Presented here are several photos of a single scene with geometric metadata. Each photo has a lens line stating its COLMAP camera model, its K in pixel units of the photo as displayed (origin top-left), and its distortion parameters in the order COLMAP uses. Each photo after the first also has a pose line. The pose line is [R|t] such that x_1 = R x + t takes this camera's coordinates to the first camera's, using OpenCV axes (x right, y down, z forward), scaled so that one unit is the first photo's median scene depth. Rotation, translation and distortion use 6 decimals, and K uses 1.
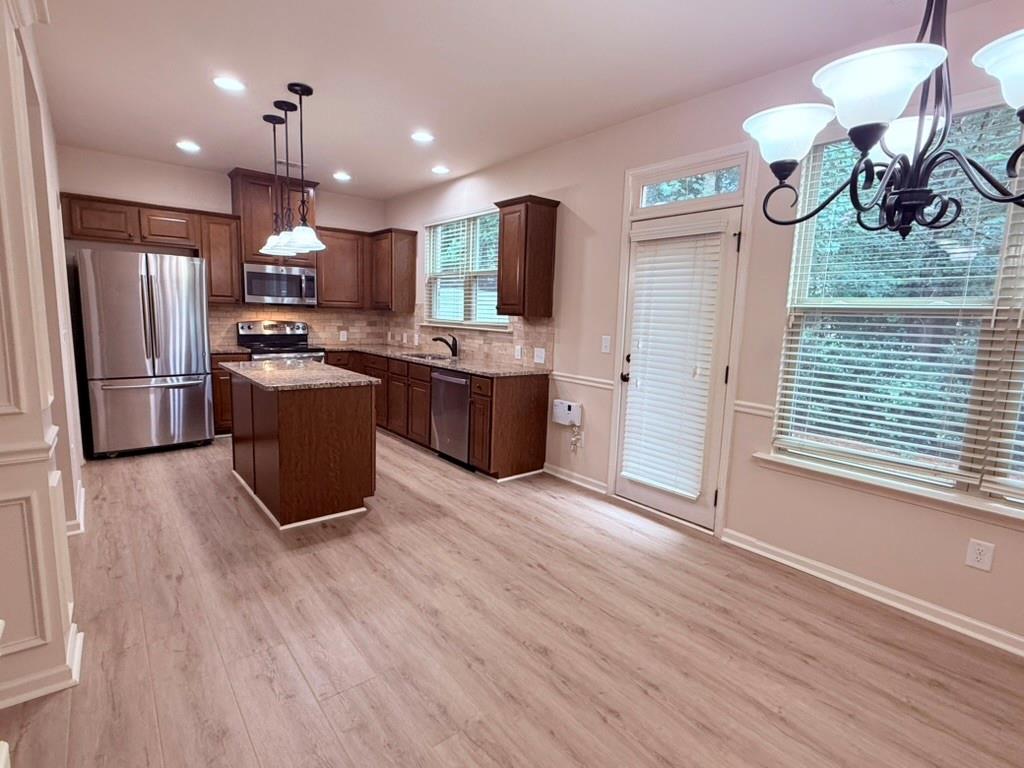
lens RADIAL K [[506.6, 0, 508.2], [0, 506.6, 384.9], [0, 0, 1]] dist [0.001598, 0.001013]
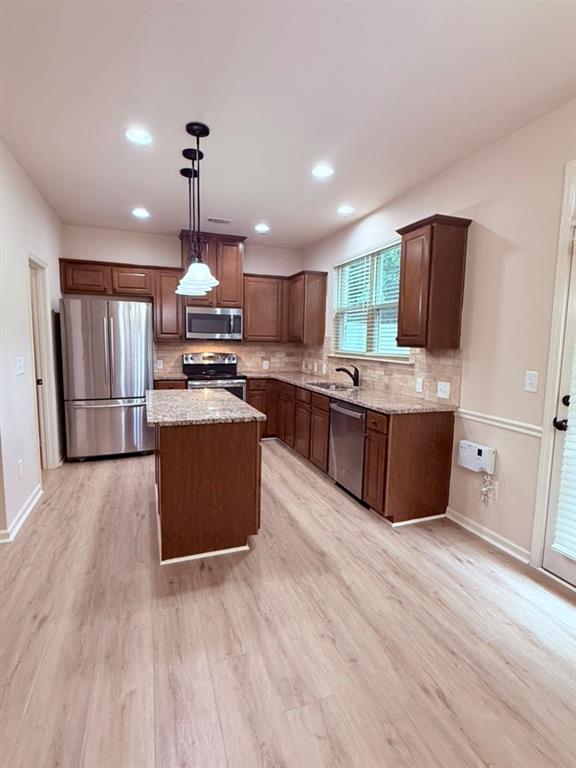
lens RADIAL K [[379.9, 0, 290.2], [0, 379.9, 383.9], [0, 0, 1]] dist [0.001598, 0.001013]
pose [[0.949415, 0.020489, -0.313356, 0.014198], [-0.031836, 0.999008, -0.031137, -0.041534], [0.312407, 0.039538, 0.949125, 0.274200]]
